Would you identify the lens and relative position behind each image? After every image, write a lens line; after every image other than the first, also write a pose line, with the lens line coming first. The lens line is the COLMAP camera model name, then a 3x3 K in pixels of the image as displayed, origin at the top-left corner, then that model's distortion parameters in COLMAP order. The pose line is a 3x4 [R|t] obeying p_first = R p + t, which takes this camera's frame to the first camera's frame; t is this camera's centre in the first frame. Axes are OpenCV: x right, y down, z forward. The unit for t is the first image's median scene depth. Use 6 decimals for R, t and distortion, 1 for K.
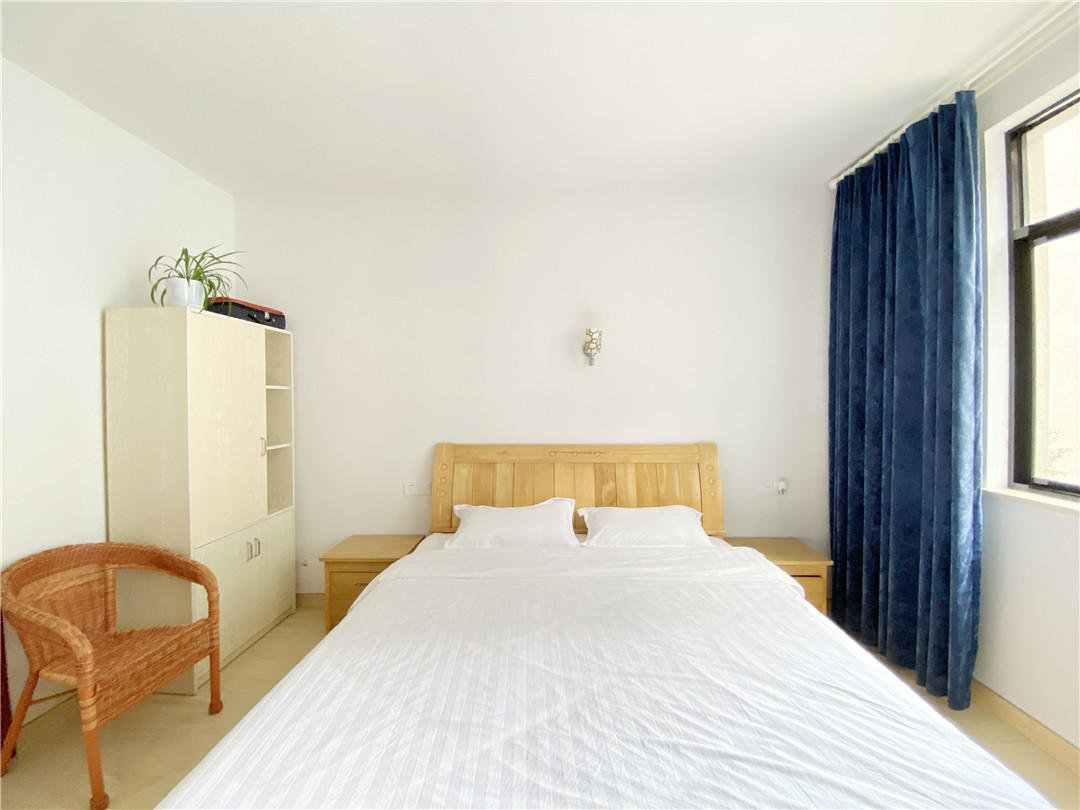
lens RADIAL K [[441.9, 0, 532.8], [0, 441.9, 405.4], [0, 0, 1]] dist [0.000729, -0.007793]
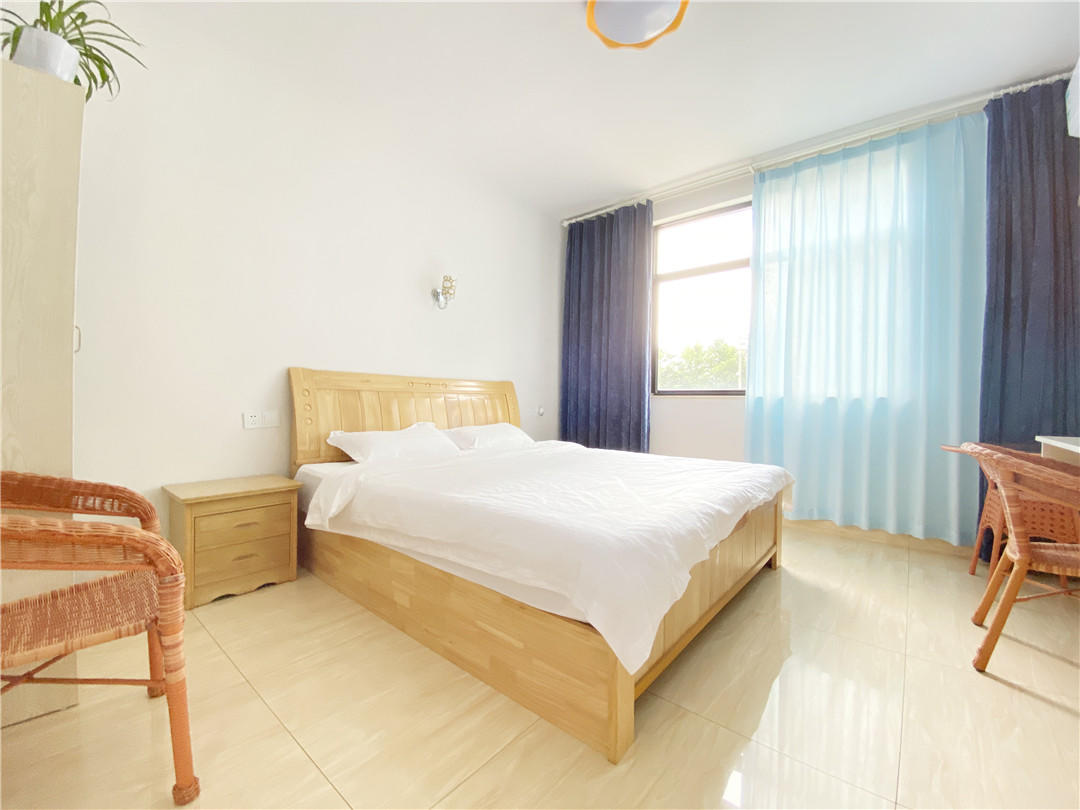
lens RADIAL K [[441.9, 0, 532.8], [0, 441.9, 405.4], [0, 0, 1]] dist [0.000729, -0.007793]
pose [[0.620670, 0.008495, 0.784026, -0.668686], [-0.000032, 0.999942, -0.010809, 0.187983], [-0.784072, 0.006683, 0.620634, 0.086573]]
